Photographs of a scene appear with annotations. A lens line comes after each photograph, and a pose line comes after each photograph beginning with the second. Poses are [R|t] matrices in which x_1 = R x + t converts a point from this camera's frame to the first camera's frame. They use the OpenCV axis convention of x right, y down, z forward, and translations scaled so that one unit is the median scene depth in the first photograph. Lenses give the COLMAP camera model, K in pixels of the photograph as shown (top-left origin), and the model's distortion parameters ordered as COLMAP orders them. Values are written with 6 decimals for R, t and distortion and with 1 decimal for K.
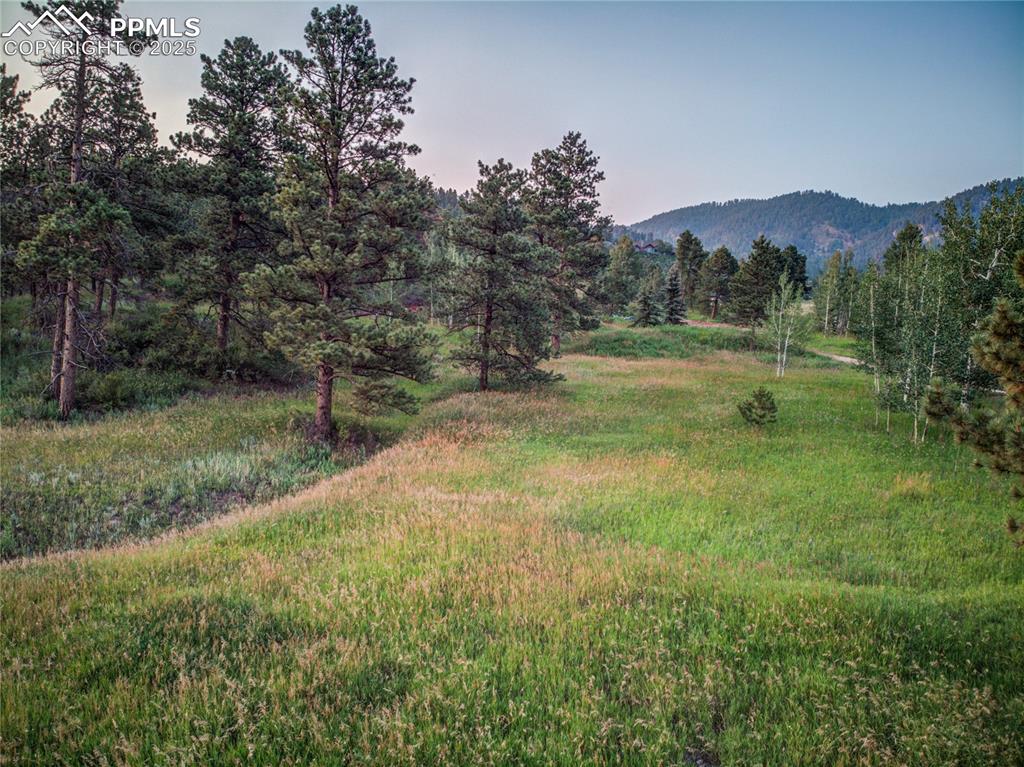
lens RADIAL K [[765.3, 0, 512.0], [0, 765.3, 383.5], [0, 0, 1]] dist [0.099116, -0.224450]
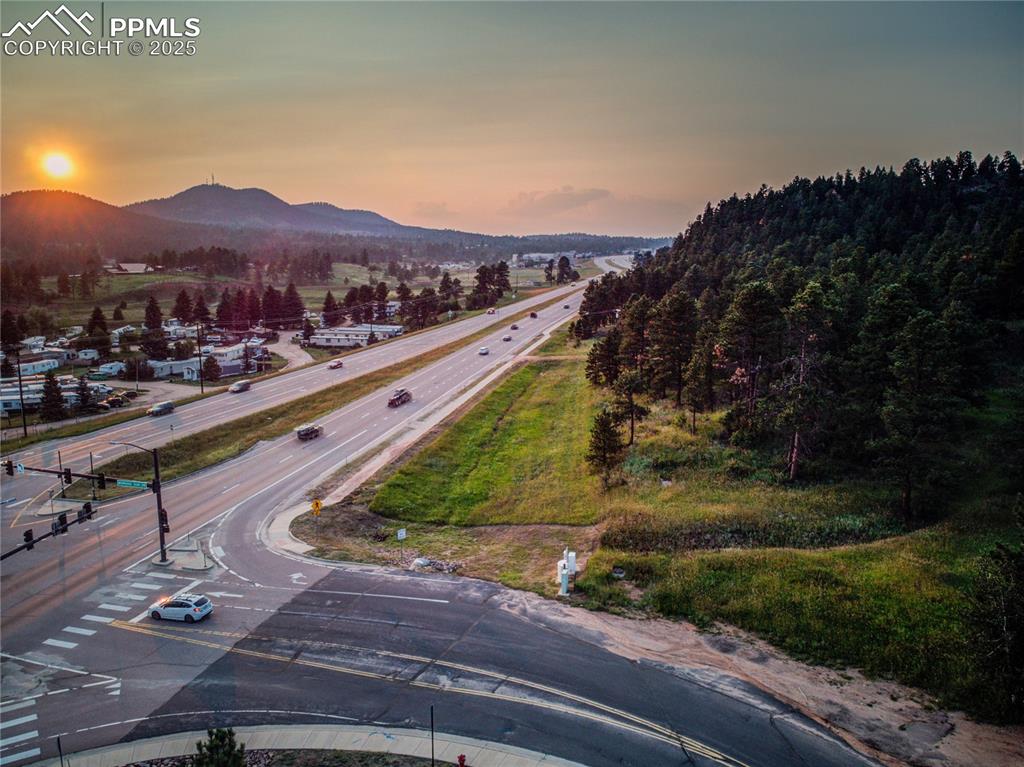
lens RADIAL K [[800.3, 0, 512.0], [0, 800.3, 383.5], [0, 0, 1]] dist [0.045279, -0.140646]
pose [[0.648010, 0.064487, -0.758897, 0.729258], [-0.039054, 0.997912, 0.051449, -0.368750], [0.760630, -0.003702, 0.649176, -1.280171]]
